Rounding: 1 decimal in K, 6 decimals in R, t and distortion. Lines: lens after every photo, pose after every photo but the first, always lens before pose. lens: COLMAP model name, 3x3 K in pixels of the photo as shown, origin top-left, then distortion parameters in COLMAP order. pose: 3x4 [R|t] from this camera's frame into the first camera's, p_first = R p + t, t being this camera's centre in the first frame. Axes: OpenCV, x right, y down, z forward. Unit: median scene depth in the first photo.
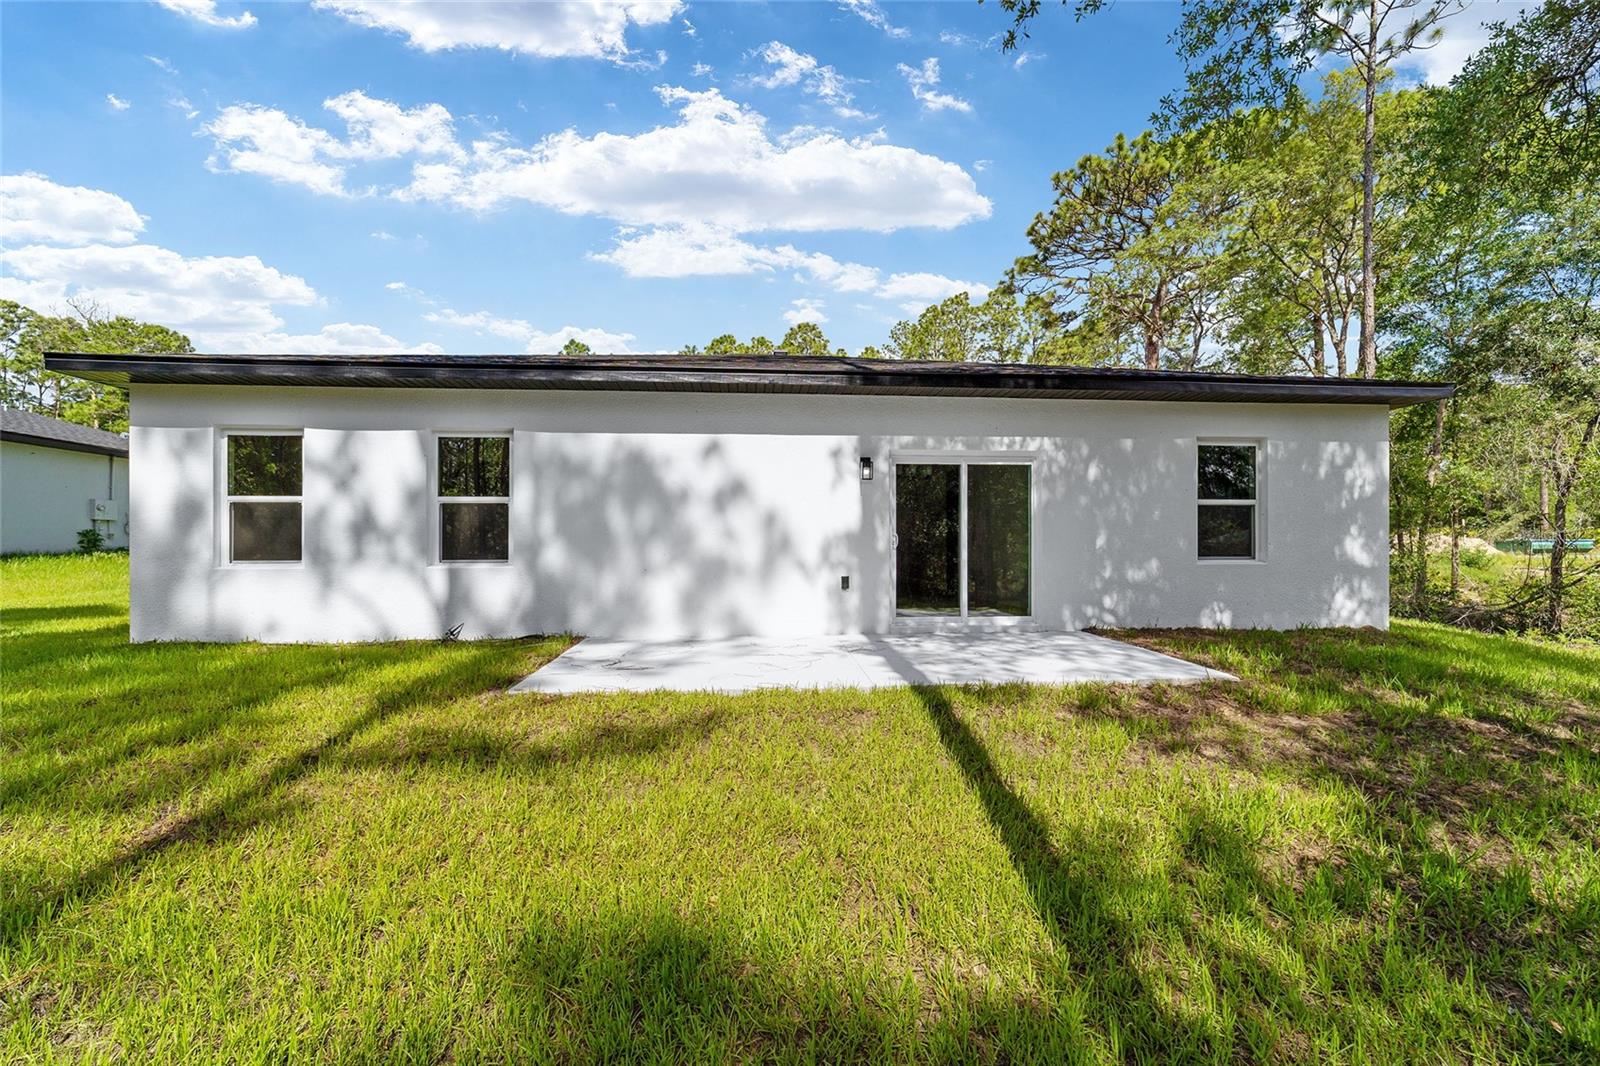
lens RADIAL K [[608.7, 0, 804.8], [0, 608.7, 532.6], [0, 0, 1]] dist [-0.016151, 0.007611]
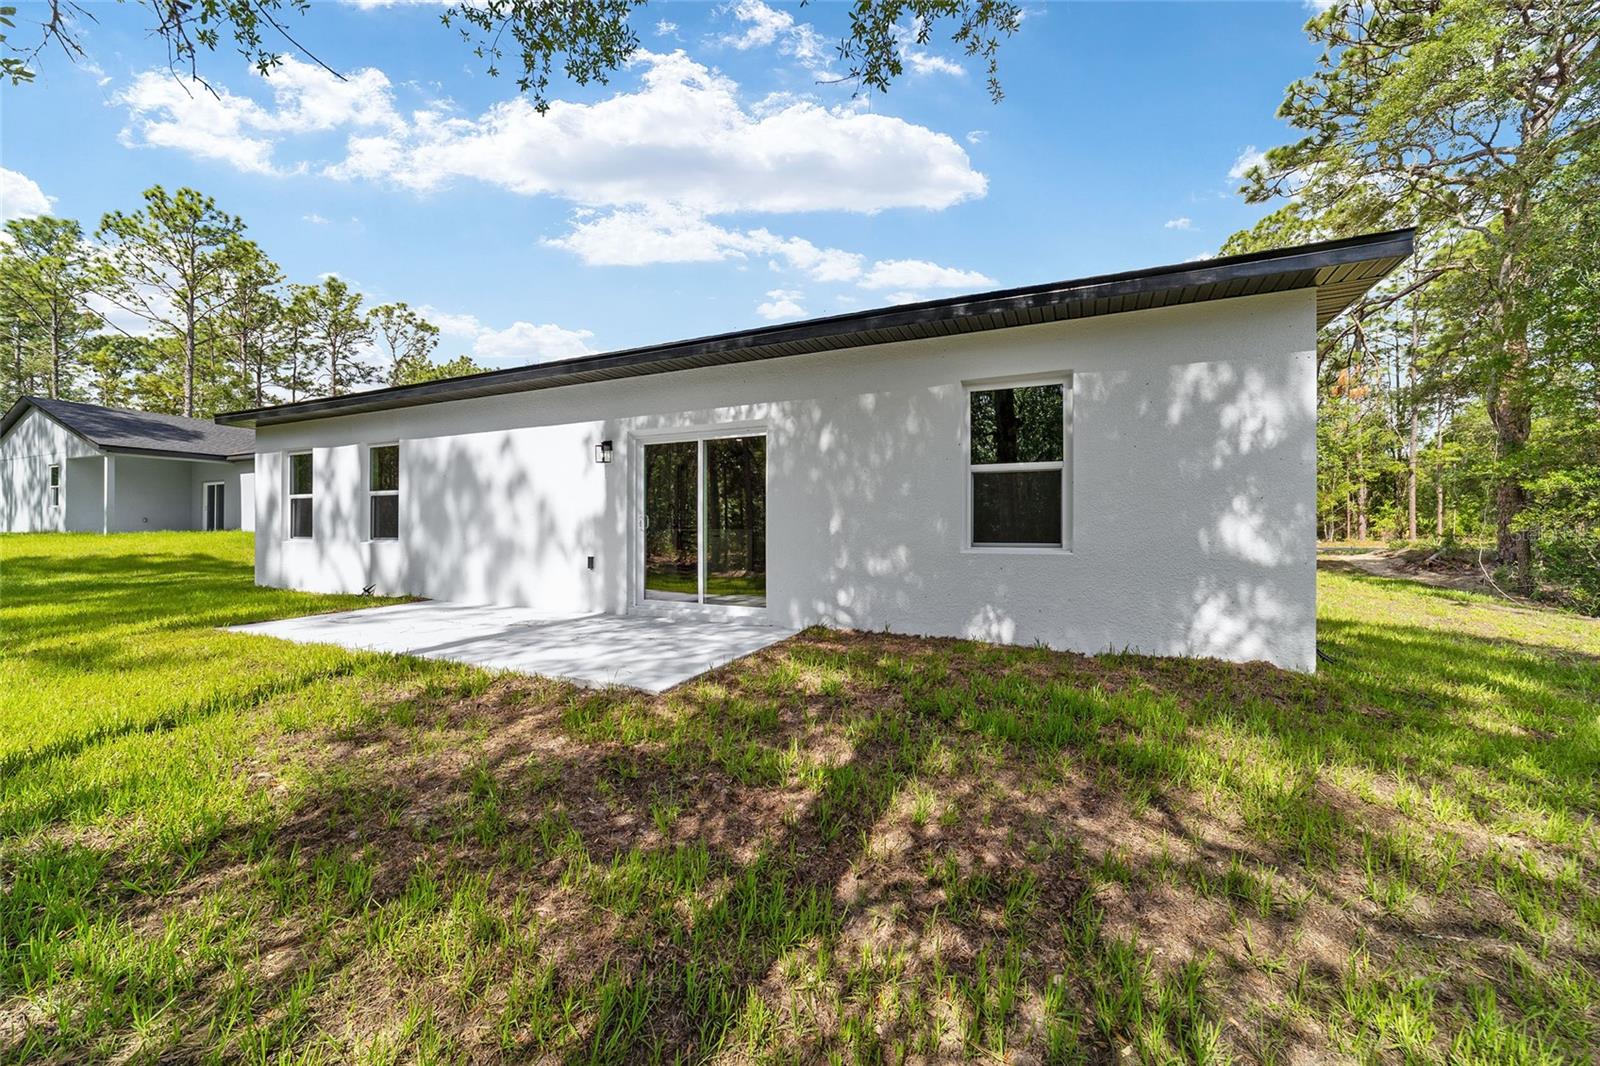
lens RADIAL K [[623.0, 0, 796.9], [0, 623.0, 520.3], [0, 0, 1]] dist [-0.021878, 0.009382]
pose [[0.870724, -0.003430, -0.491760, 0.854412], [0.015146, 0.999688, 0.019844, -0.007446], [0.491538, -0.024727, 0.870505, 0.241138]]
